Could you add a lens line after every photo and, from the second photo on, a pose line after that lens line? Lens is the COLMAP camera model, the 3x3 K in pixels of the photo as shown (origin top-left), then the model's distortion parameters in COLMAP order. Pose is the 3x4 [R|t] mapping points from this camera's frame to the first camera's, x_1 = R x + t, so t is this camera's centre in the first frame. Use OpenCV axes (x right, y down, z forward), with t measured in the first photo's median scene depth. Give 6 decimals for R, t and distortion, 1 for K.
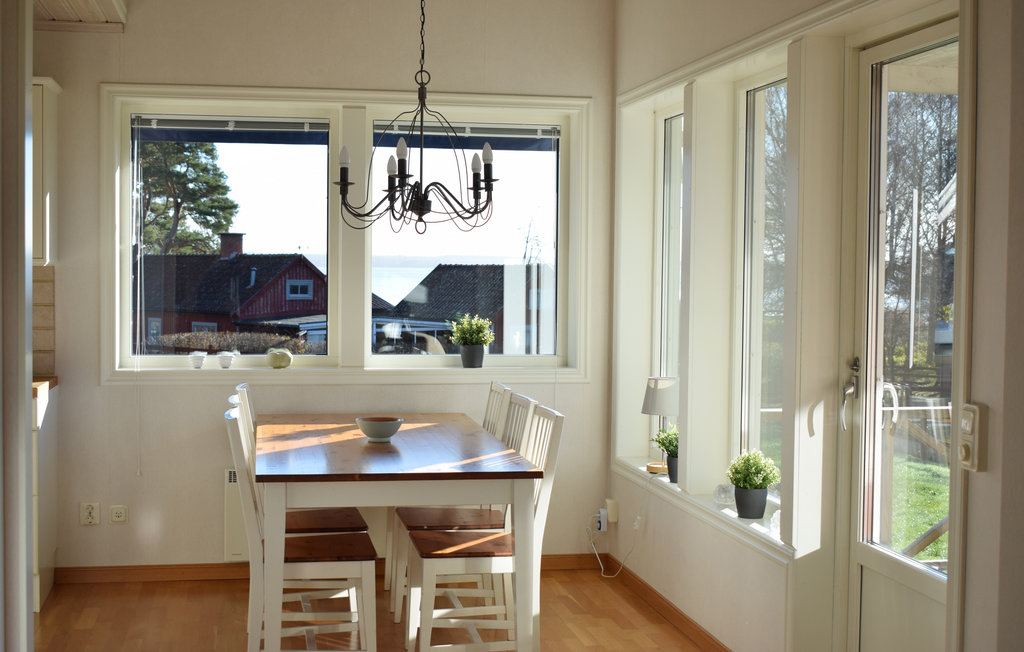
lens RADIAL K [[1442.9, 0, 511.9], [0, 1442.9, 326.0], [0, 0, 1]] dist [0.020978, 0.000000]
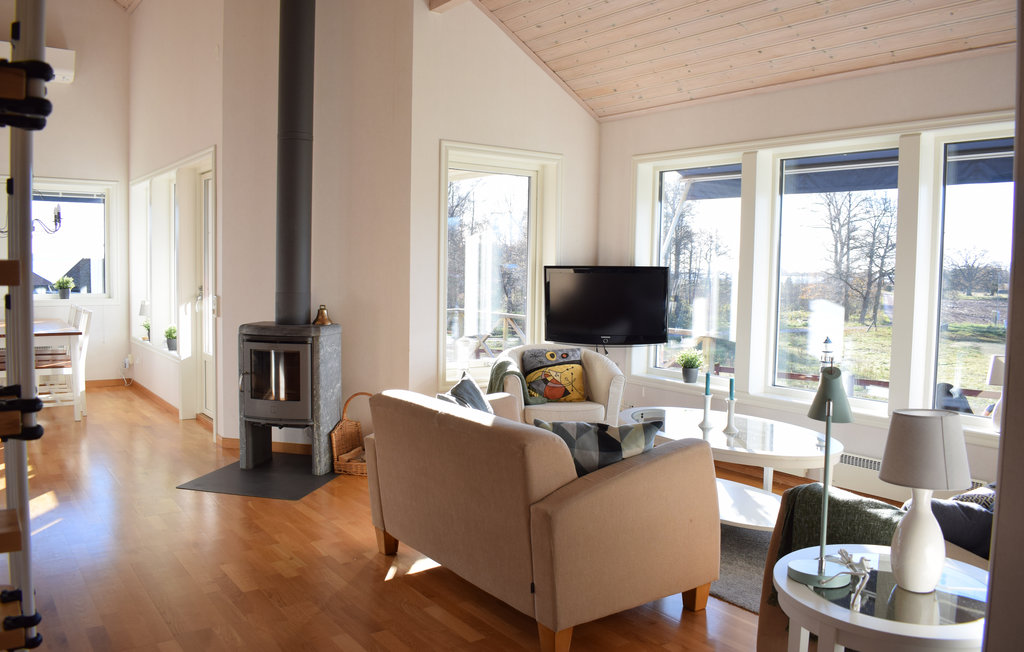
lens RADIAL K [[803.6, 0, 512.1], [0, 803.6, 324.3], [0, 0, 1]] dist [-0.089905, -0.004090]
pose [[0.902210, -0.026232, 0.430498, 0.092794], [0.010107, 0.999161, 0.039700, 0.031764], [-0.431178, -0.031466, 0.901718, -0.481628]]
